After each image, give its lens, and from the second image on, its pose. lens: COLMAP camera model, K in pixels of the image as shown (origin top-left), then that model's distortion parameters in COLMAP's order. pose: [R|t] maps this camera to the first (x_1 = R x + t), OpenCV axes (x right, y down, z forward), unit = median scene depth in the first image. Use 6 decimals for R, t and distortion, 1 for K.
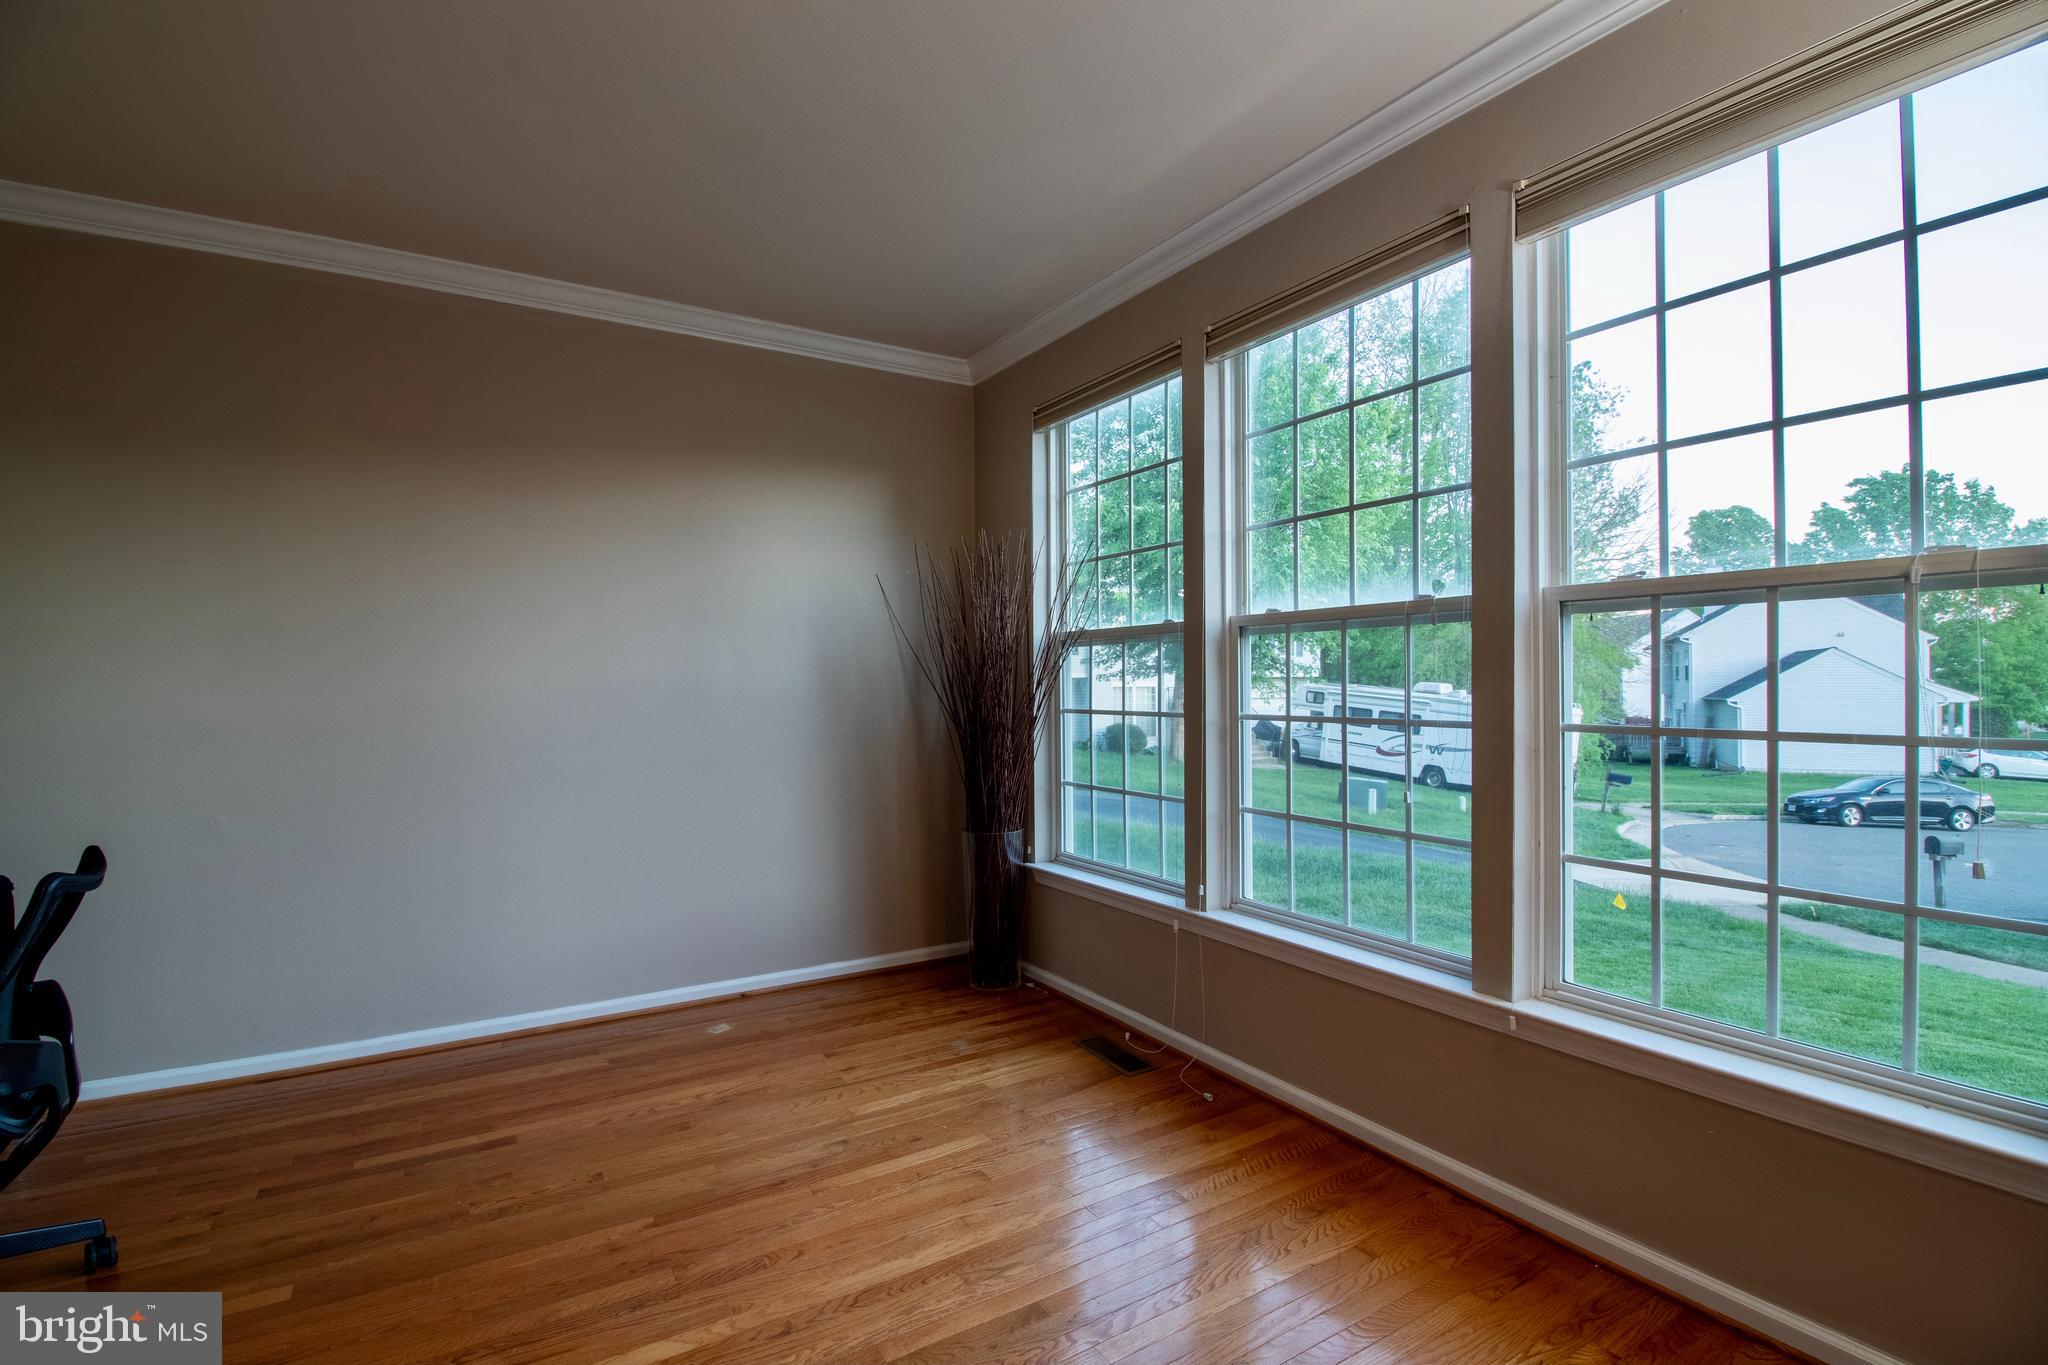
lens RADIAL K [[952.4, 0, 1020.8], [0, 952.4, 684.8], [0, 0, 1]] dist [-0.000628, -0.011728]
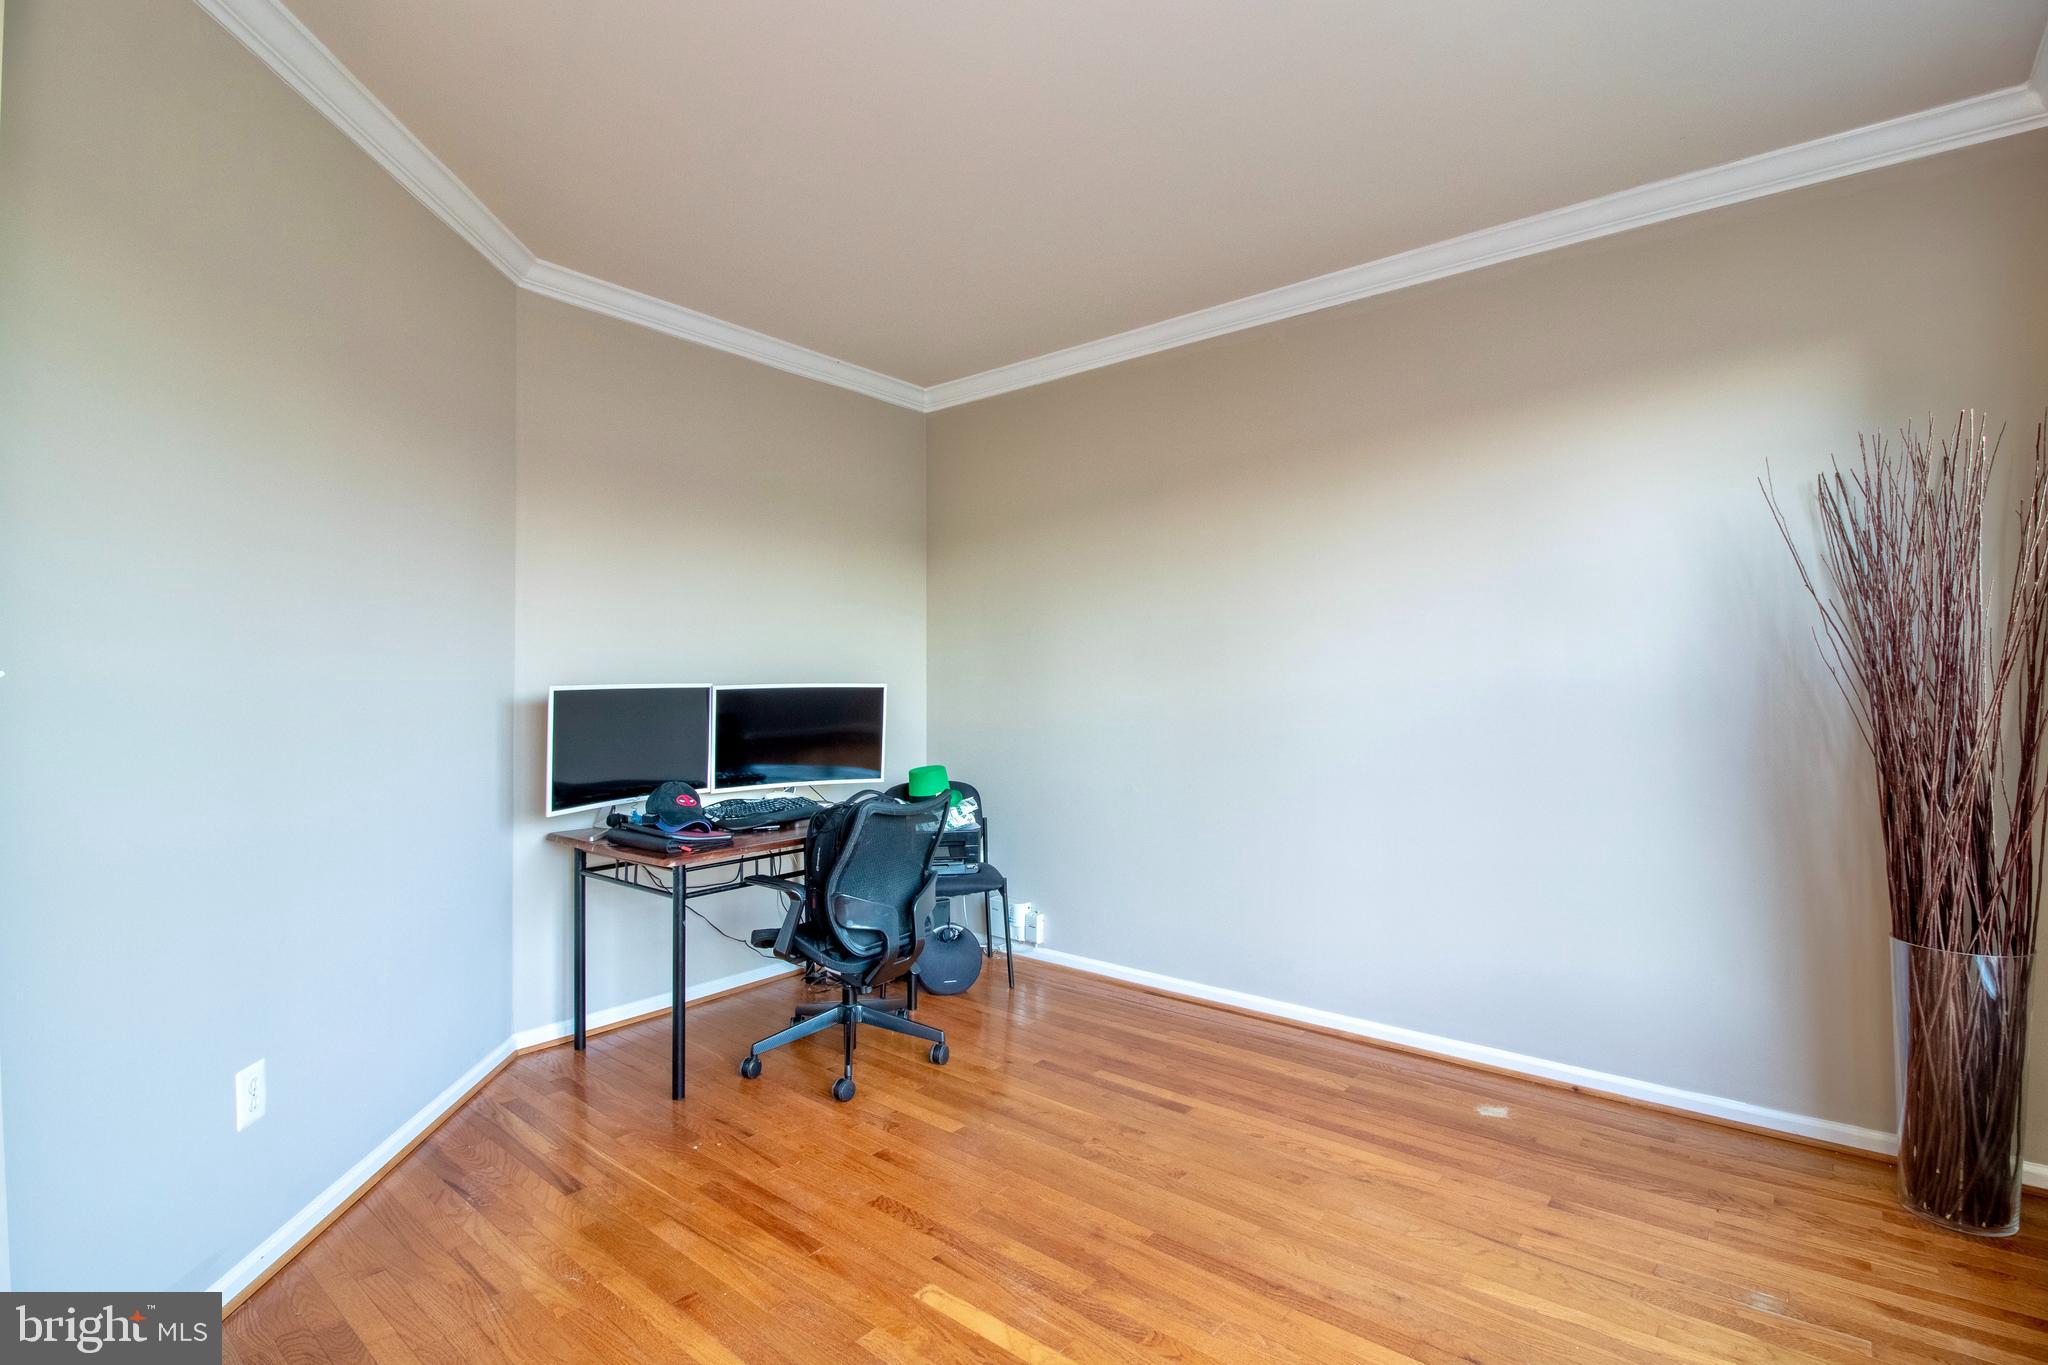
lens RADIAL K [[952.4, 0, 1020.8], [0, 952.4, 684.8], [0, 0, 1]] dist [-0.000628, -0.011728]
pose [[0.323210, 0.004389, -0.946317, 0.362042], [-0.001422, 0.999990, 0.004152, -0.005002], [0.946326, 0.000003, 0.323213, 0.409151]]
